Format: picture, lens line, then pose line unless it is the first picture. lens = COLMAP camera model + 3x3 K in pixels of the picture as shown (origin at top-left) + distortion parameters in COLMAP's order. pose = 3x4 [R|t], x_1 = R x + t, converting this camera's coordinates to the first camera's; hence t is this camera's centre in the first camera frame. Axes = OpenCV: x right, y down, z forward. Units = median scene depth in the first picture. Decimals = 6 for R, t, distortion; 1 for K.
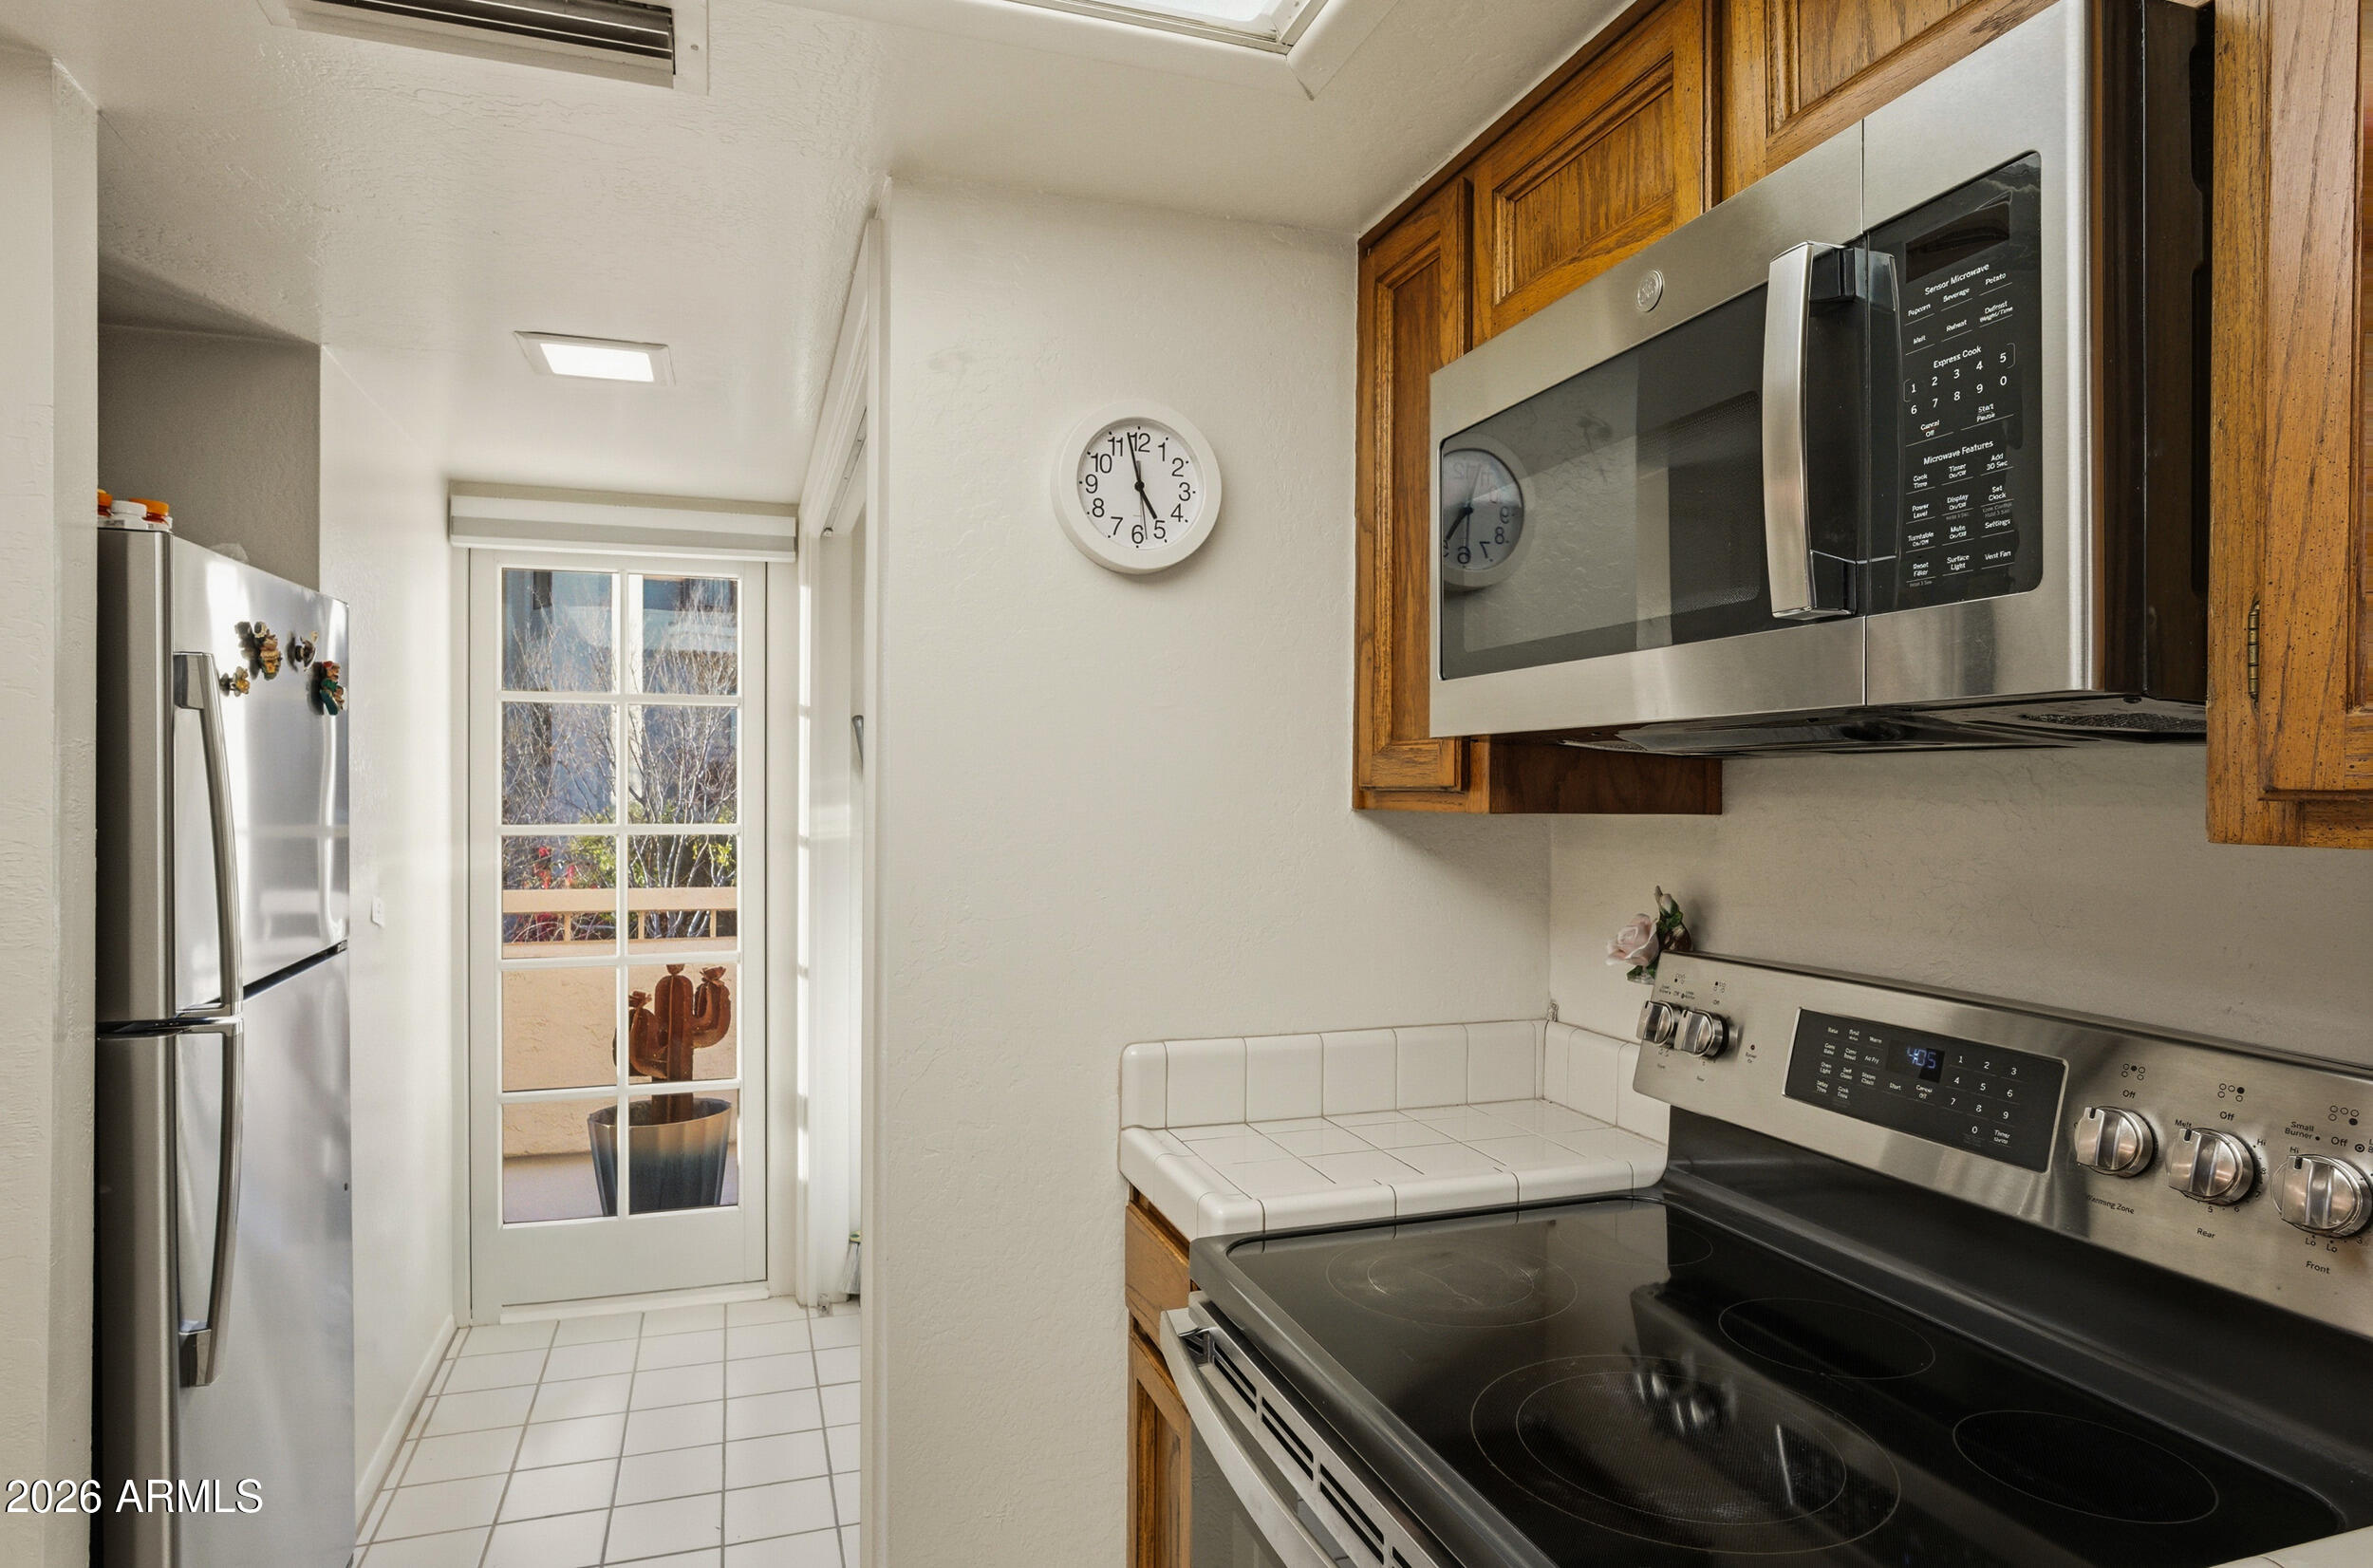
lens RADIAL K [[1375.5, 0, 1178.6], [0, 1375.5, 781.0], [0, 0, 1]] dist [-0.003211, 0.000219]
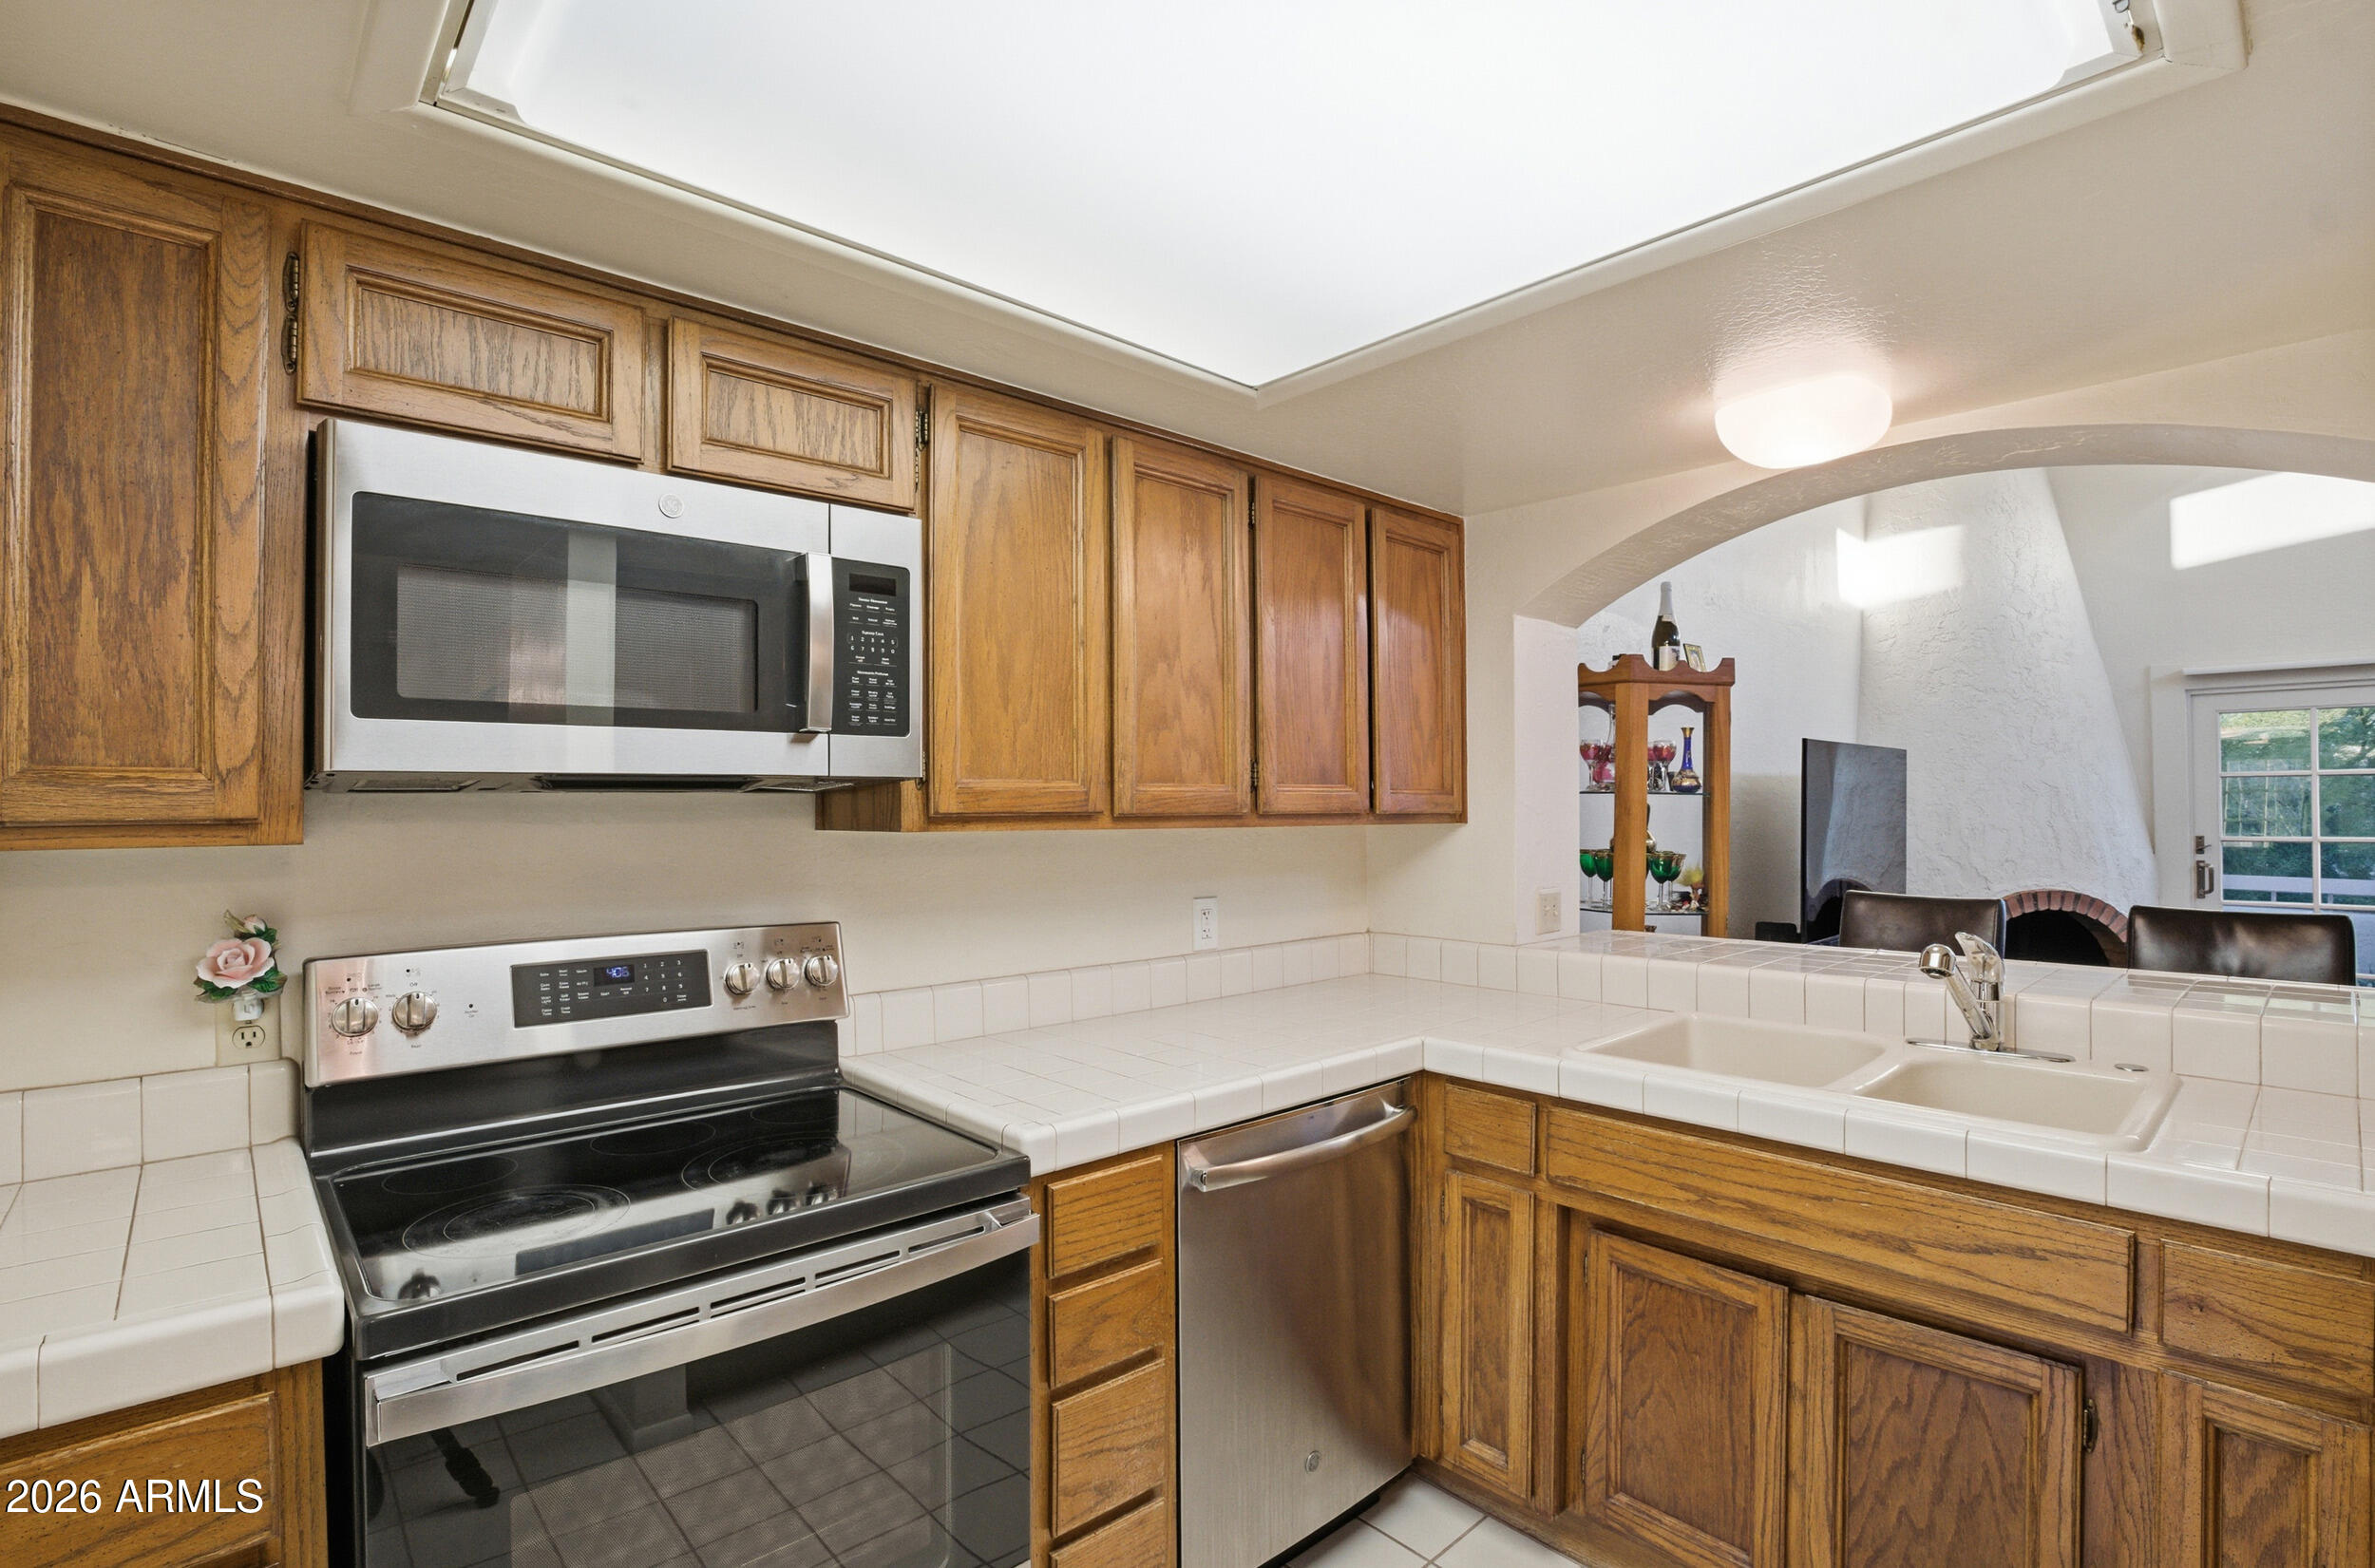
lens RADIAL K [[1135.8, 0, 1184.0], [0, 1135.8, 794.7], [0, 0, 1]] dist [-0.020024, 0.006563]
pose [[-0.404969, 0.008592, 0.914290, -0.944224], [-0.000344, 0.999954, -0.009550, -0.006022], [-0.914330, -0.004182, -0.404947, 0.846486]]
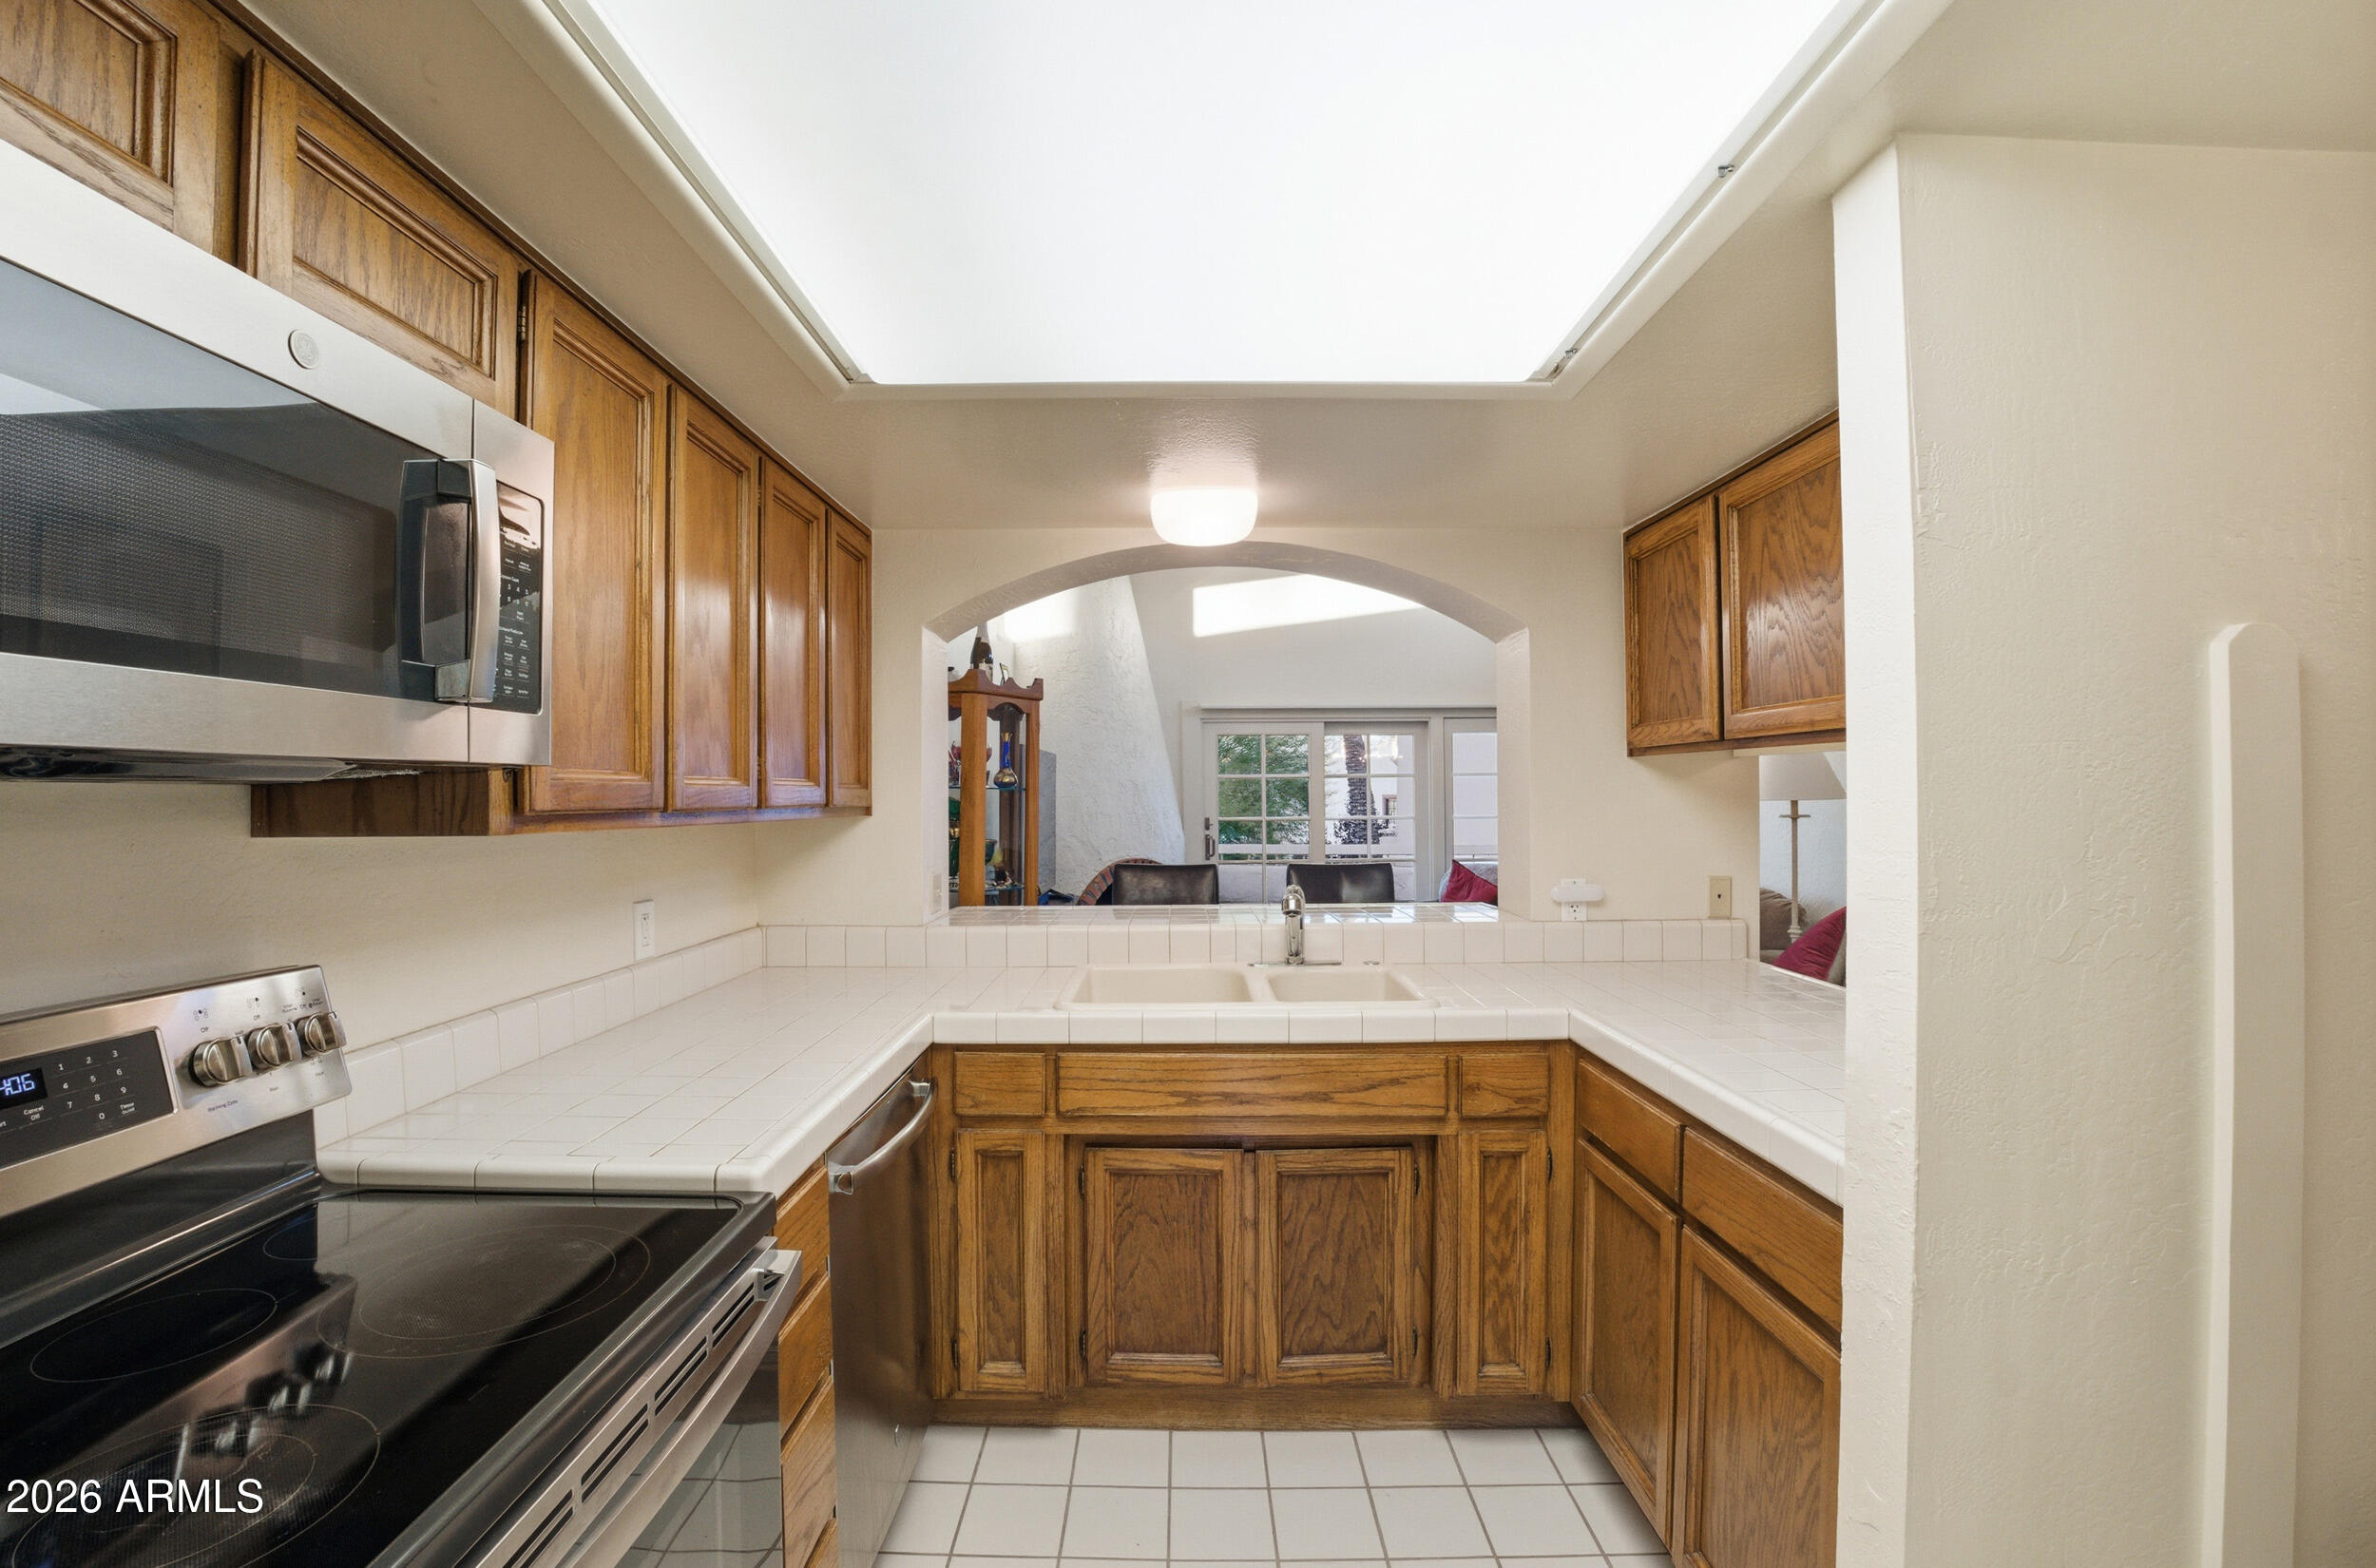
lens RADIAL K [[1064.4, 0, 1185.1], [0, 1064.4, 787.3], [0, 0, 1]] dist [-0.022538, 0.002844]
pose [[-0.946572, 0.001831, 0.322486, -0.480217], [-0.000698, 0.999970, -0.007726, -0.012319], [-0.322491, -0.007538, -0.946543, 1.324239]]
